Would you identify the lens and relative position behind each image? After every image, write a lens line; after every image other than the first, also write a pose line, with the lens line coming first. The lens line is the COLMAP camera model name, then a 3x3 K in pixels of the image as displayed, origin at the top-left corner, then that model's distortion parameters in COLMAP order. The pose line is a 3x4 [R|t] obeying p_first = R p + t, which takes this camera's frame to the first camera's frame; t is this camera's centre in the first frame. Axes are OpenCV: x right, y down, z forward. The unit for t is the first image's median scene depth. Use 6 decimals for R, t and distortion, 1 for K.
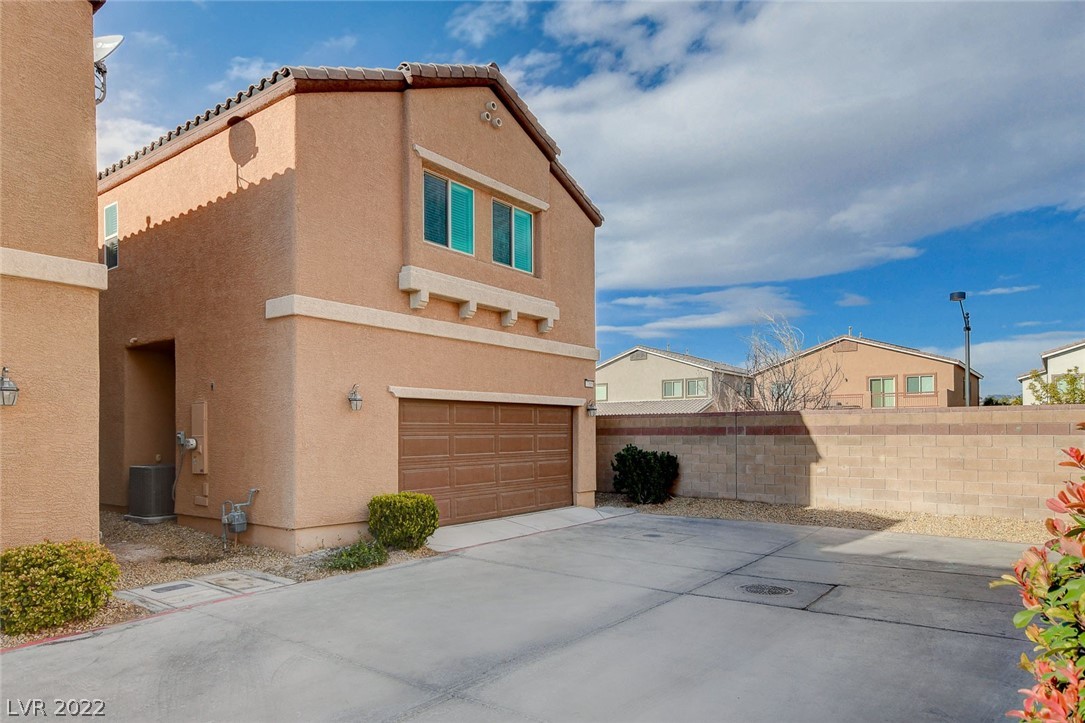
lens RADIAL K [[677.4, 0, 542.0], [0, 677.4, 433.1], [0, 0, 1]] dist [0.000925, 0.000097]
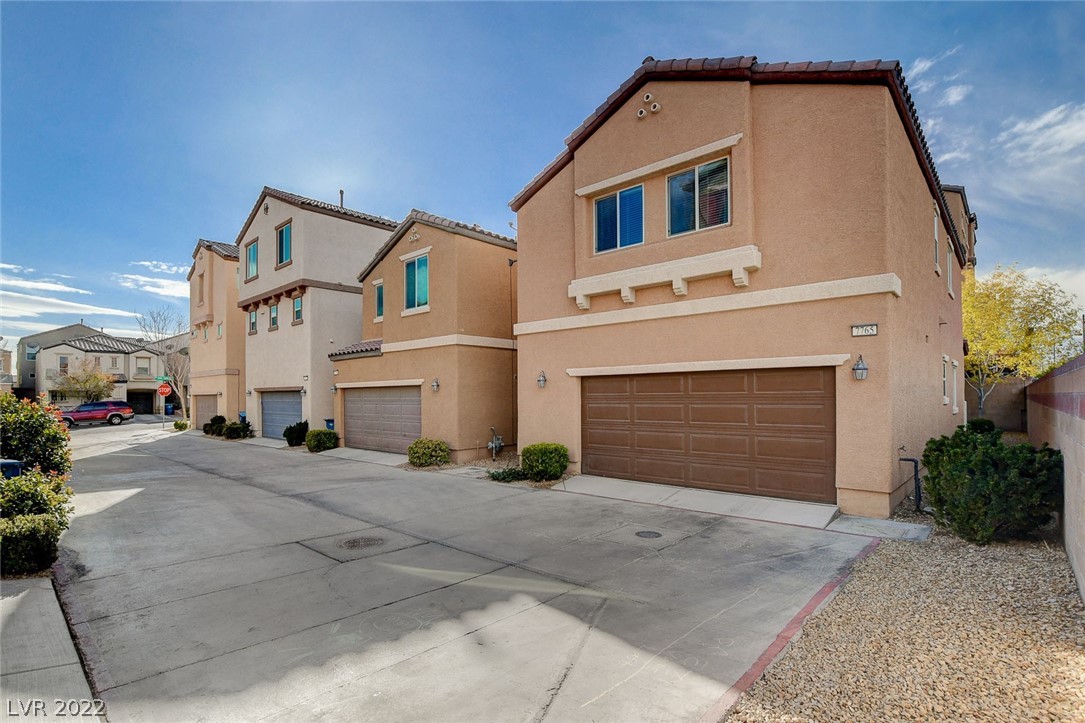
lens RADIAL K [[533.0, 0, 541.5], [0, 533.0, 394.9], [0, 0, 1]] dist [-0.002102, 0.000047]
pose [[-0.112373, -0.002361, -0.993663, 0.777388], [-0.000125, 0.999997, -0.002362, -0.009890], [0.993666, -0.000141, -0.112373, 0.920694]]
